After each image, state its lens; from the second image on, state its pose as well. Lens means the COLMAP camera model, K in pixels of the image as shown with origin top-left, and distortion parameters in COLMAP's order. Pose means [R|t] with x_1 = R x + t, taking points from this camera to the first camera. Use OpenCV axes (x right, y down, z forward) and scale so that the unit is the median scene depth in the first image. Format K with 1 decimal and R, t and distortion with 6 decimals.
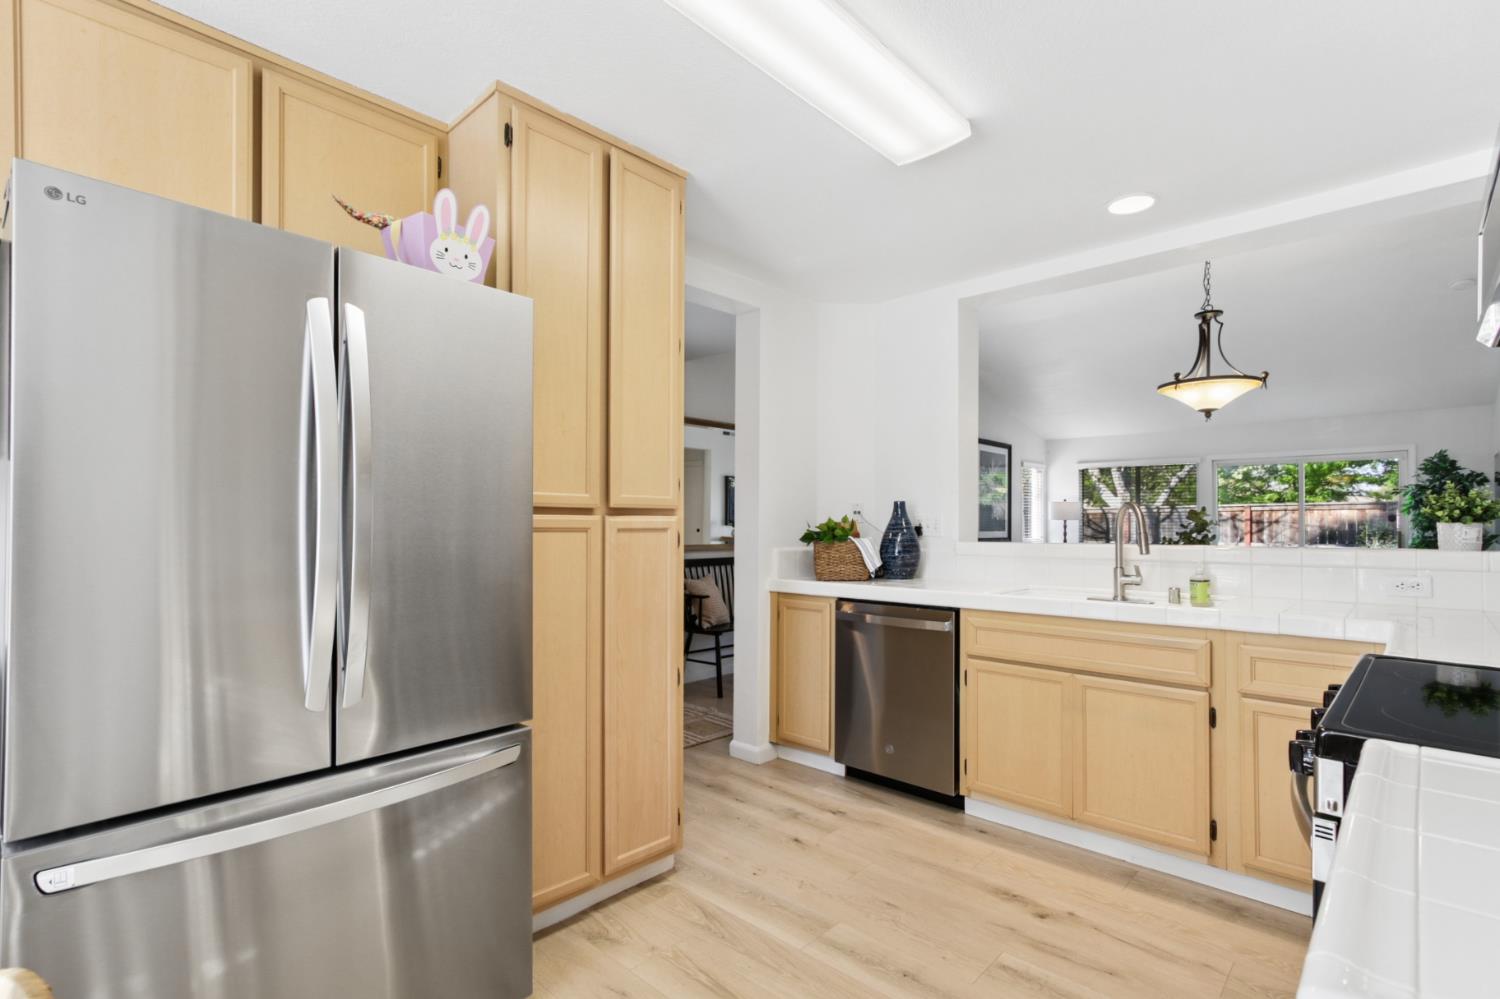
lens RADIAL K [[718.5, 0, 752.0], [0, 718.5, 522.4], [0, 0, 1]] dist [0.004969, 0.000440]
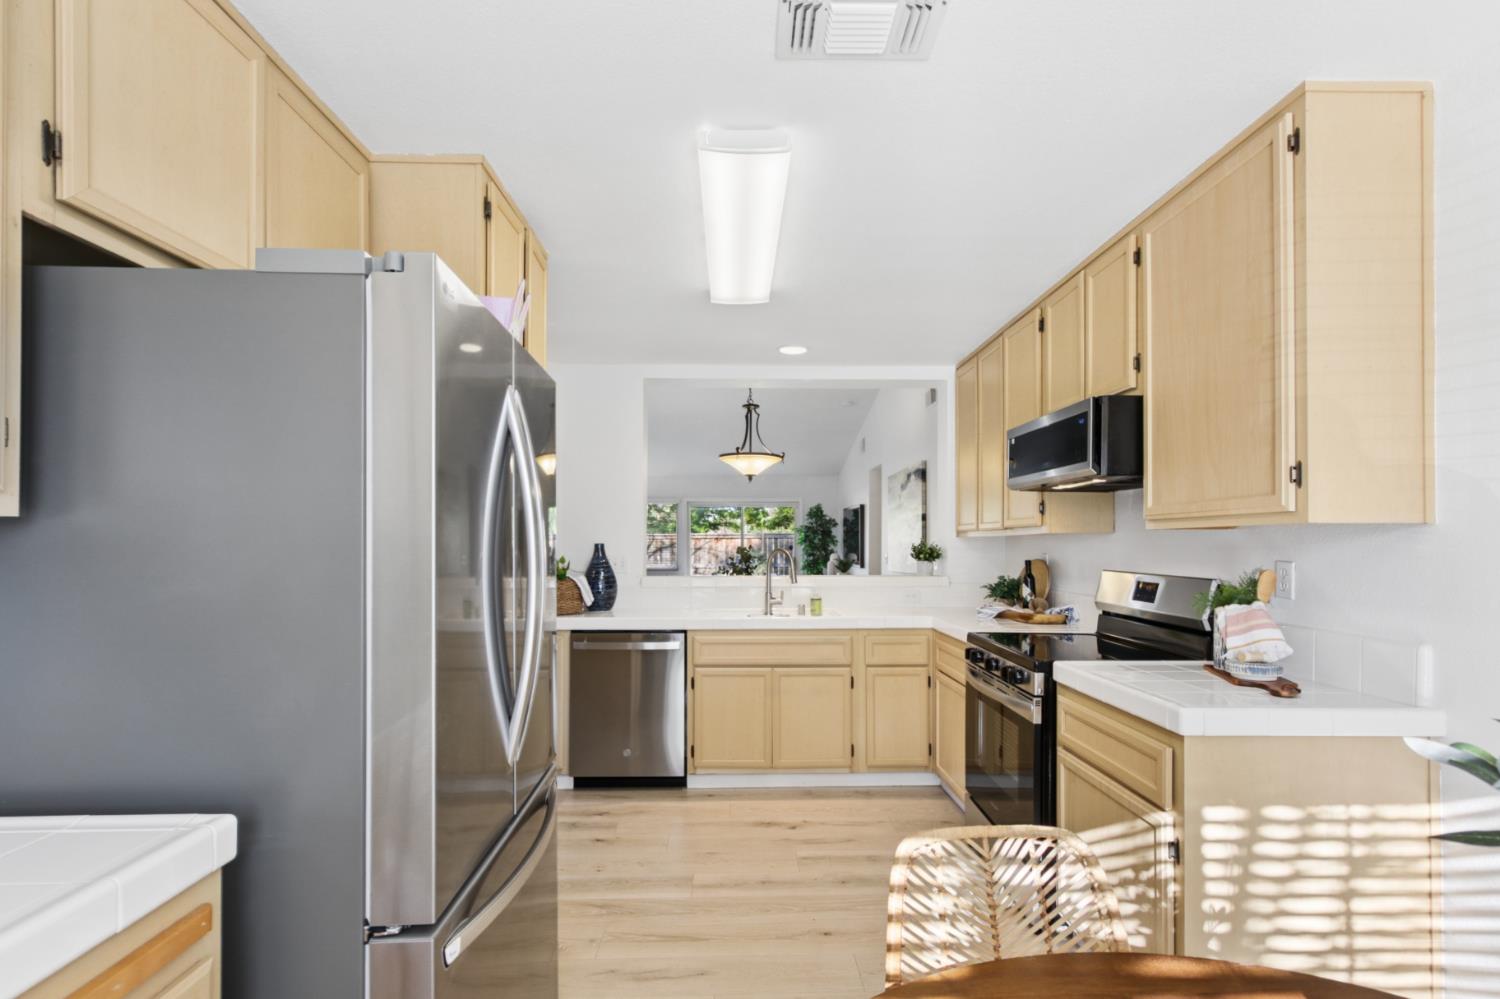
lens RADIAL K [[718.5, 0, 781.0], [0, 718.5, 545.9], [0, 0, 1]] dist [0.004969, 0.000440]
pose [[0.698323, 0.000146, 0.715783, -0.502807], [-0.001347, 0.999998, 0.001109, -0.032632], [-0.715782, -0.001738, 0.698322, -0.022254]]
